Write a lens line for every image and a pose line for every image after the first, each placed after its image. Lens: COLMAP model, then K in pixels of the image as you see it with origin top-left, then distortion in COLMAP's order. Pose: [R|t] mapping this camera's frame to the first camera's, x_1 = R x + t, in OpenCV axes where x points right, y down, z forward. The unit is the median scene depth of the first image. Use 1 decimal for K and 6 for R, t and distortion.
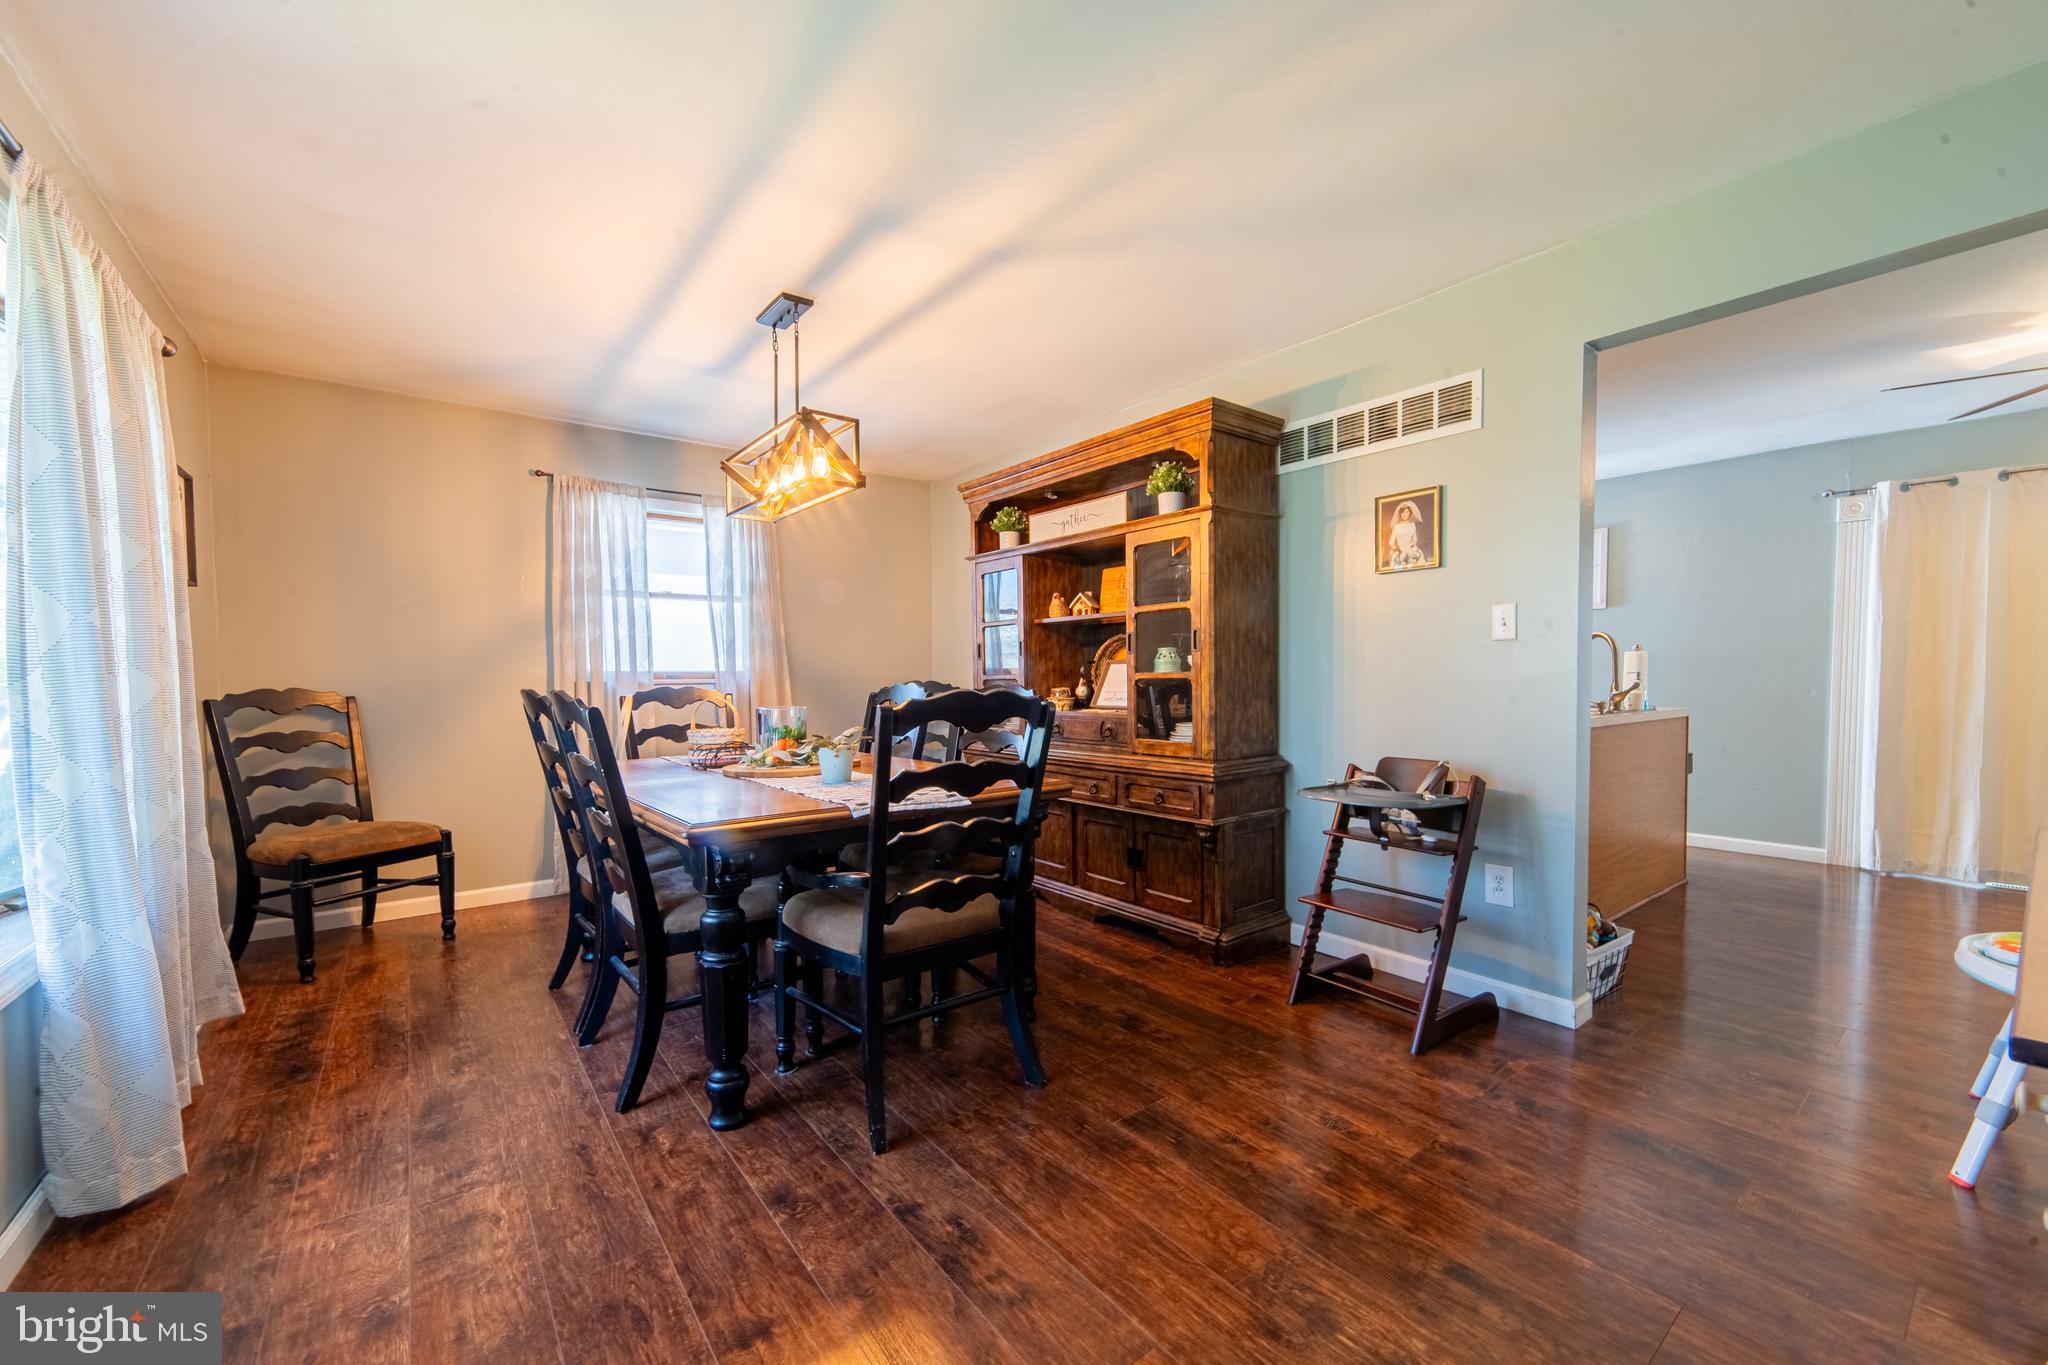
lens RADIAL K [[803.5, 0, 1025.8], [0, 803.5, 710.1], [0, 0, 1]] dist [0.000154, 0.000636]
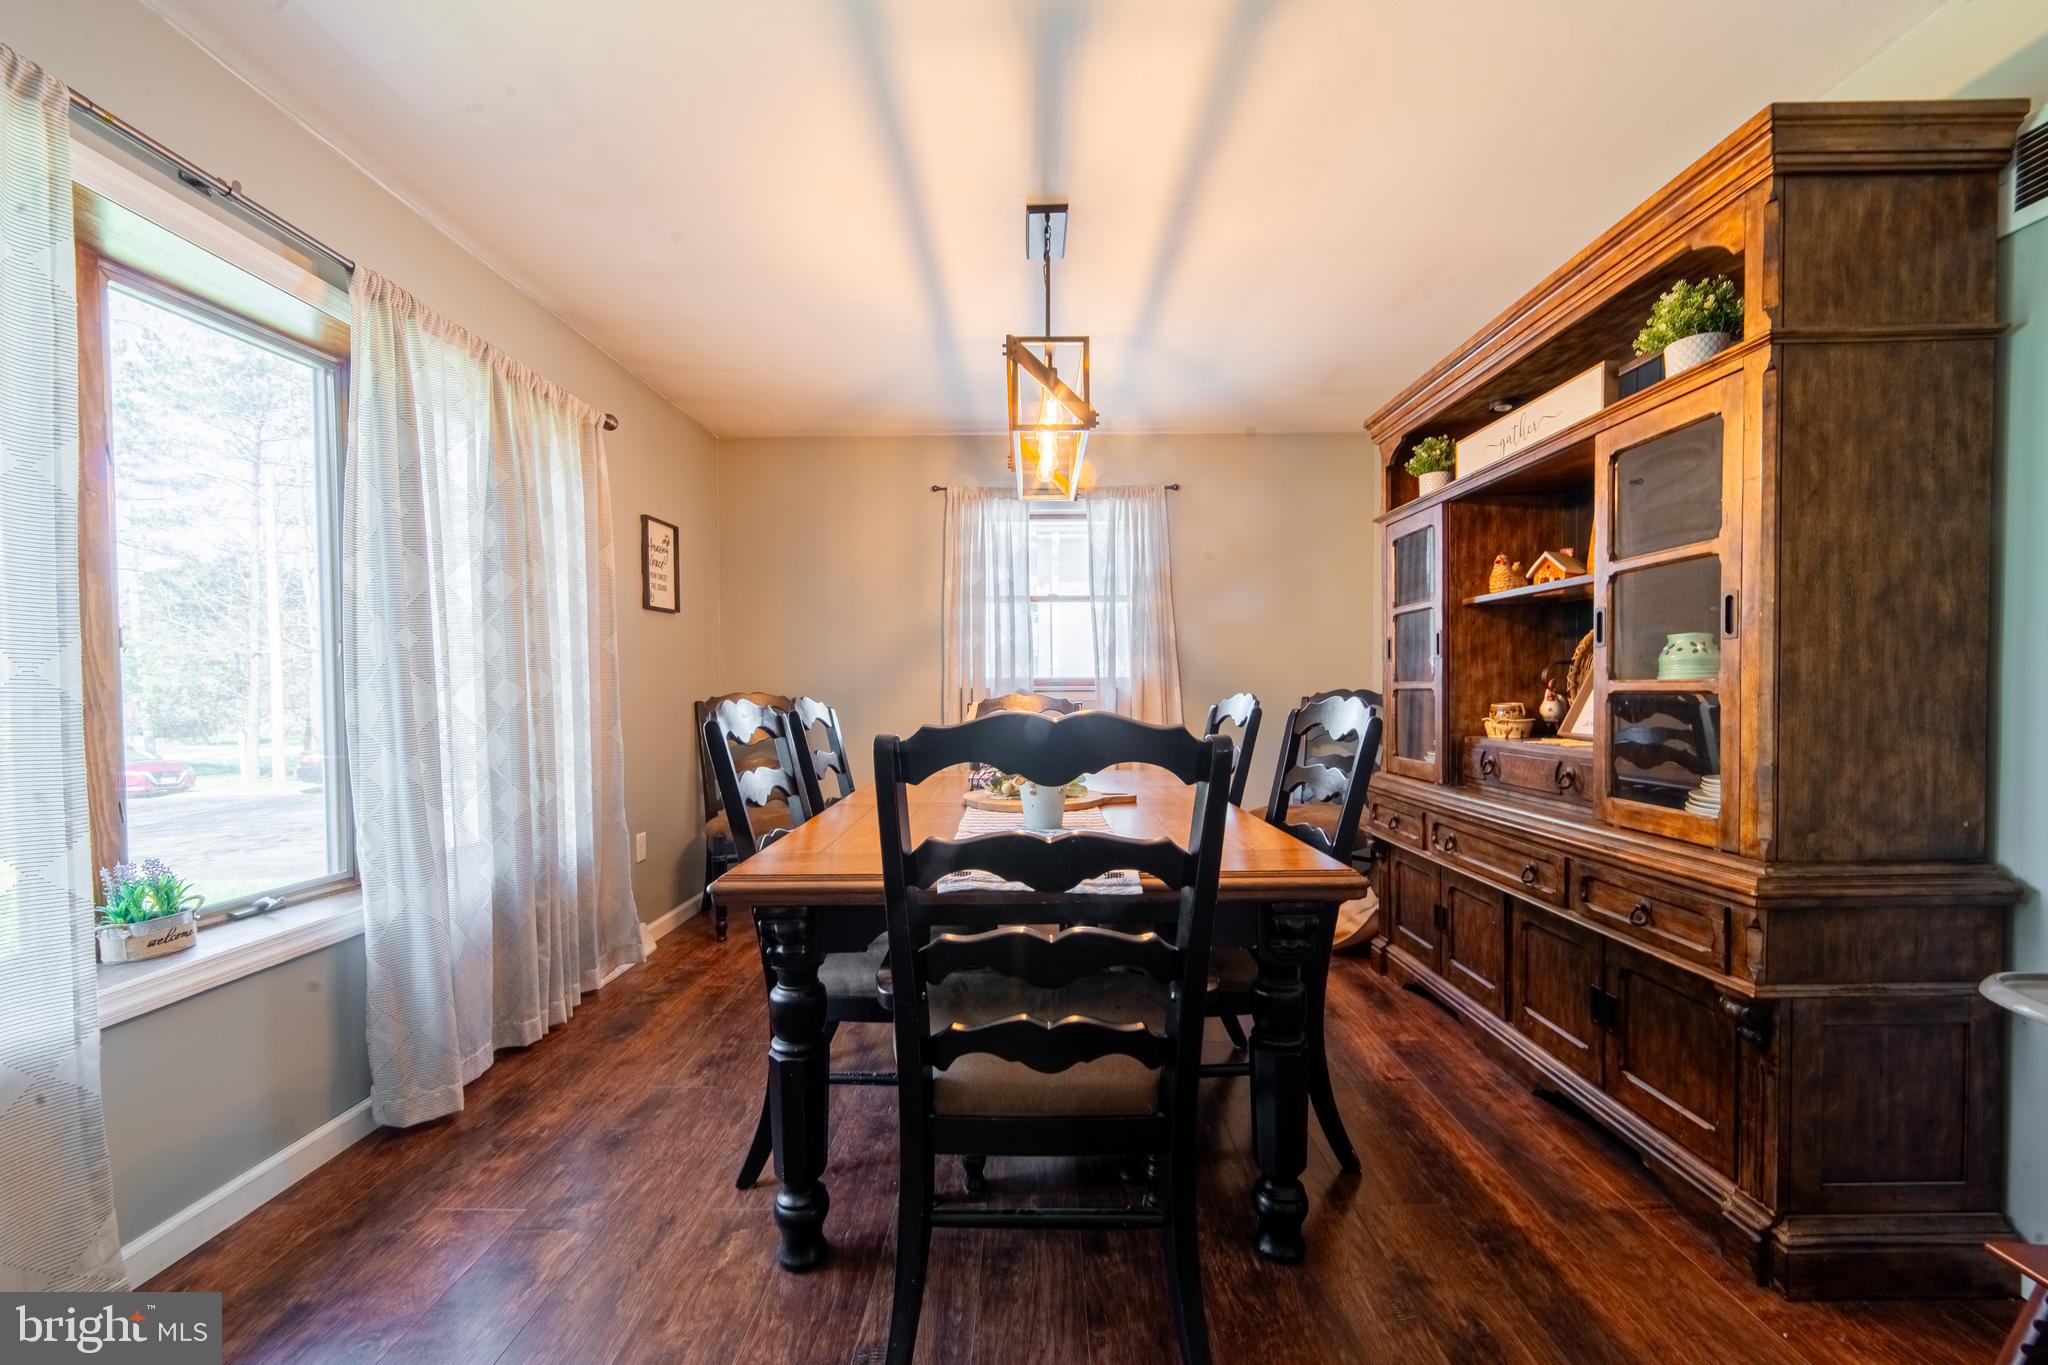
lens RADIAL K [[803.5, 0, 1025.8], [0, 803.5, 710.1], [0, 0, 1]] dist [0.000154, 0.000636]
pose [[0.784125, 0.022610, -0.620191, 0.169418], [-0.026017, 0.999655, 0.003549, -0.017430], [0.620058, 0.013353, 0.784443, 0.316377]]
